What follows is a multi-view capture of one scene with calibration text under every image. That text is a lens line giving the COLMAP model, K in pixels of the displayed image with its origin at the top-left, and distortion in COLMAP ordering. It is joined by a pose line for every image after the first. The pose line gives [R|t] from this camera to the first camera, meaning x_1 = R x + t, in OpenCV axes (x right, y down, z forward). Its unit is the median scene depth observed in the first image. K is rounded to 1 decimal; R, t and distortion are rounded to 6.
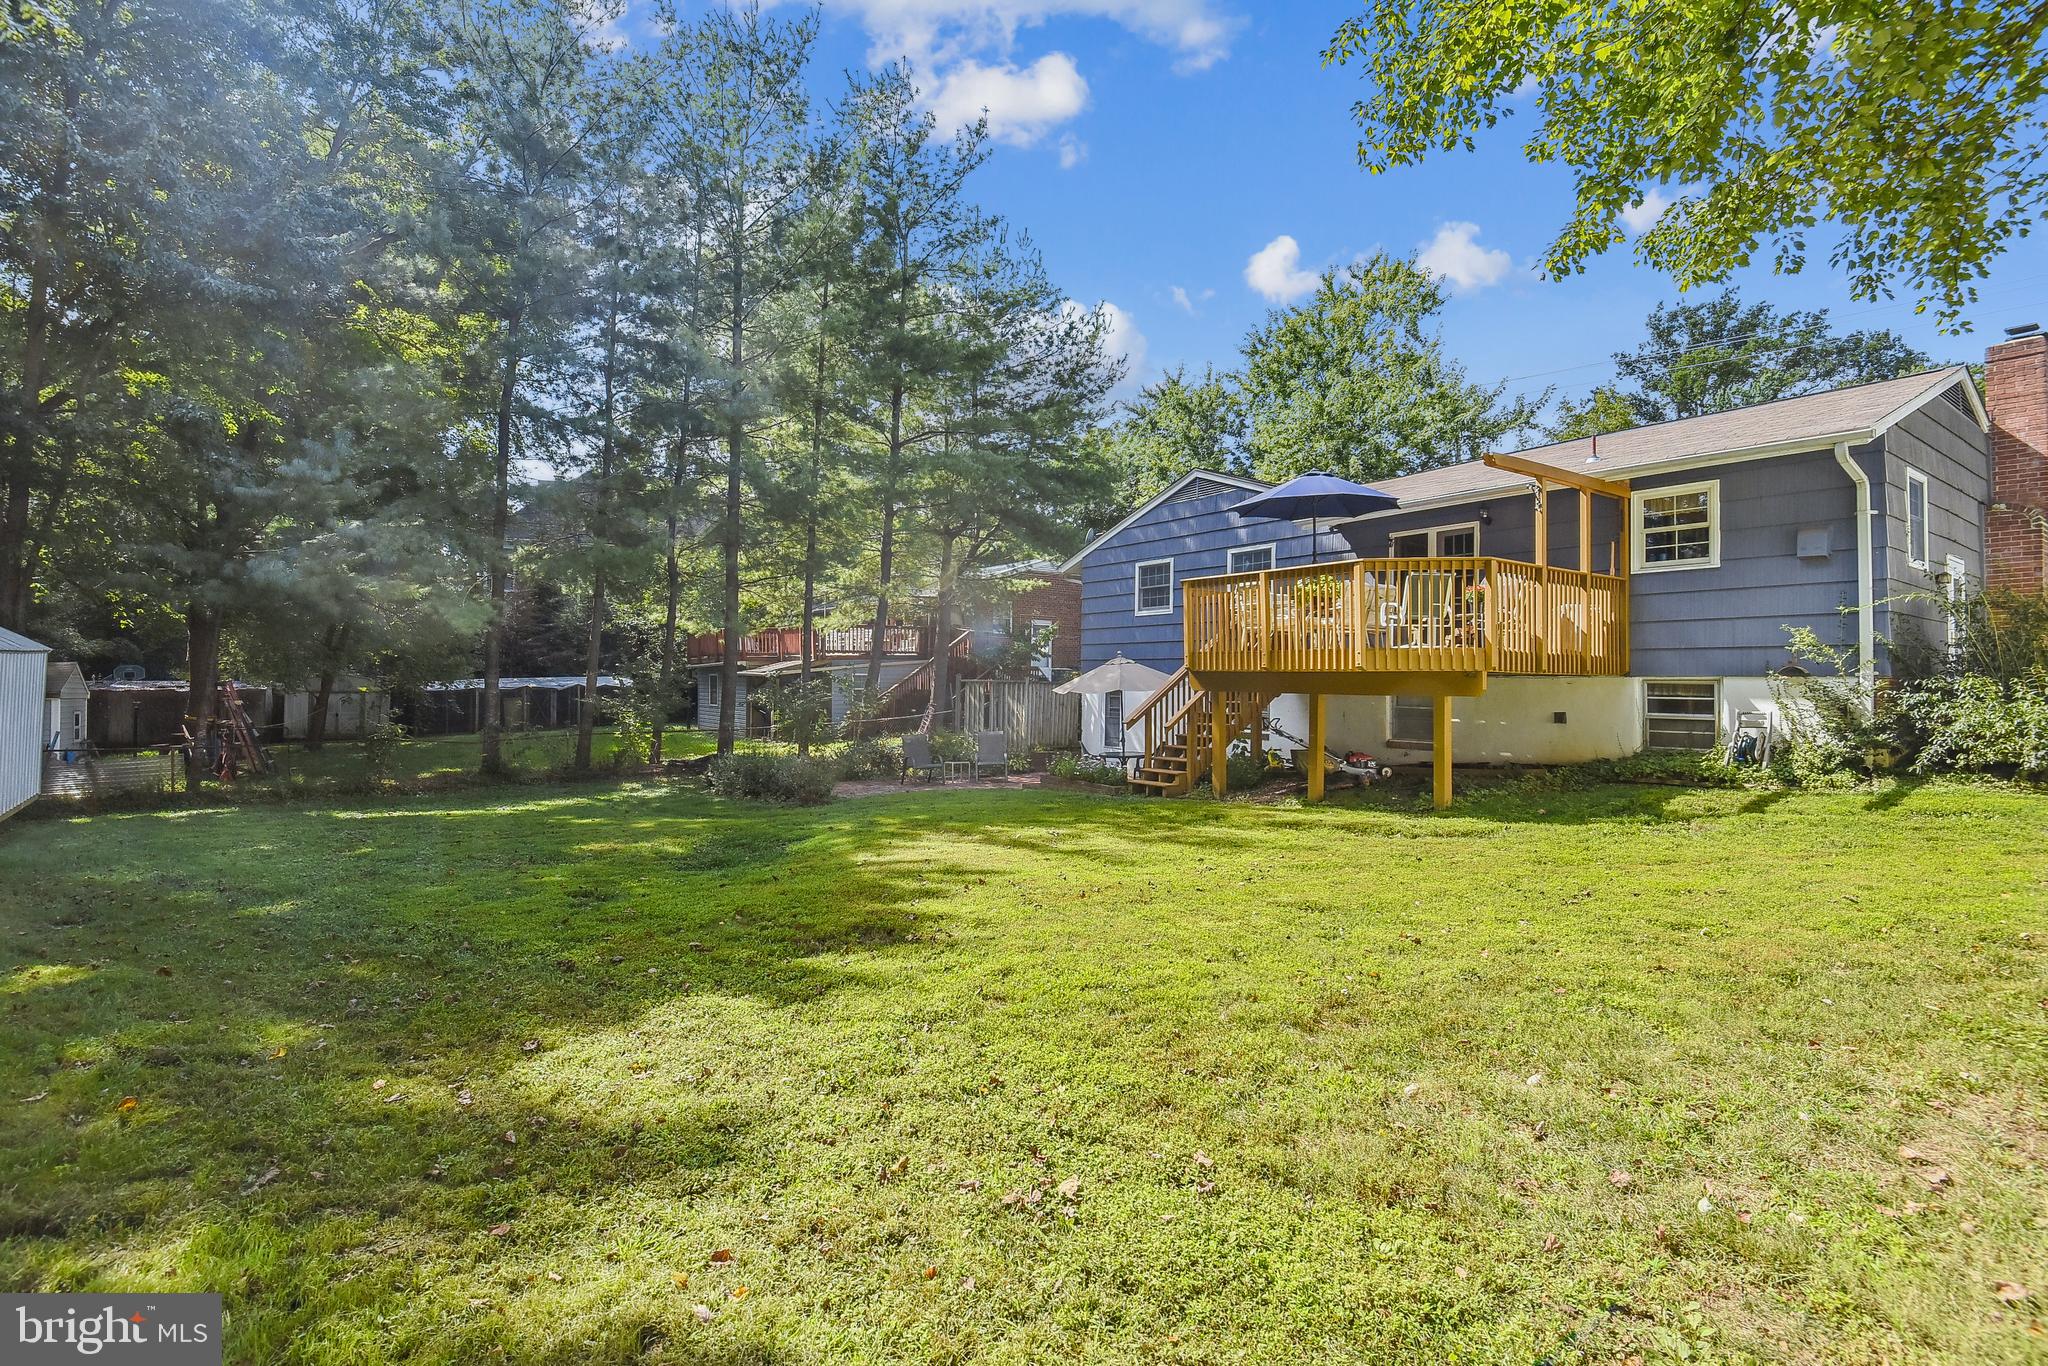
lens RADIAL K [[948.1, 0, 1014.8], [0, 948.1, 666.7], [0, 0, 1]] dist [-0.036414, -0.000372]
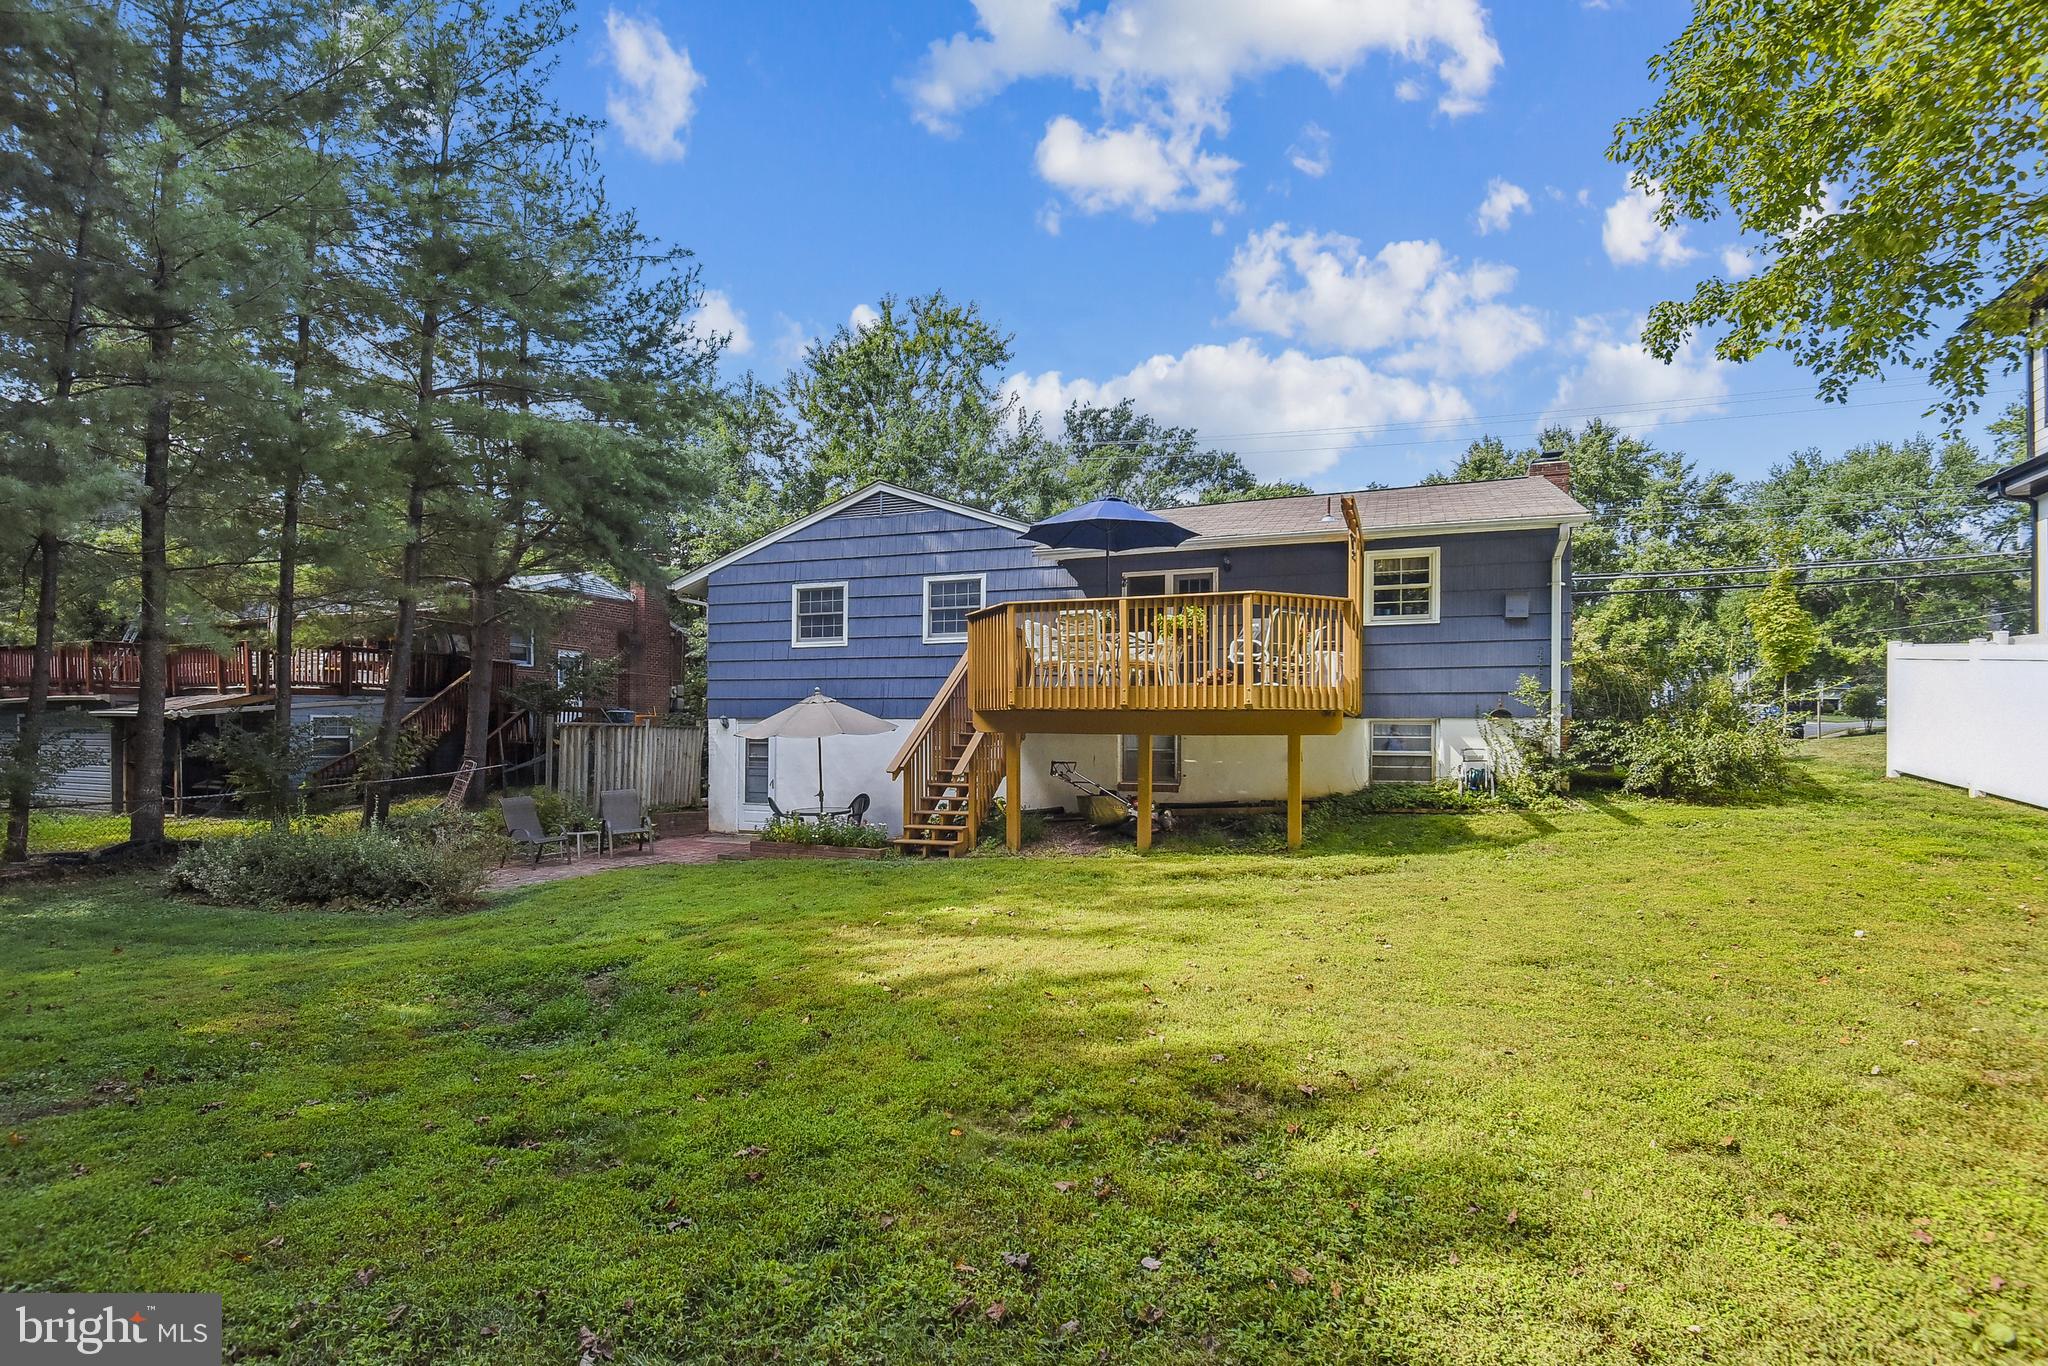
lens RADIAL K [[985.4, 0, 1016.5], [0, 985.4, 689.8], [0, 0, 1]] dist [-0.000191, -0.031673]
pose [[0.828540, 0.023244, 0.559447, -0.331366], [-0.008488, 0.999545, -0.028959, 0.014294], [-0.559866, 0.019245, 0.828360, 0.264783]]
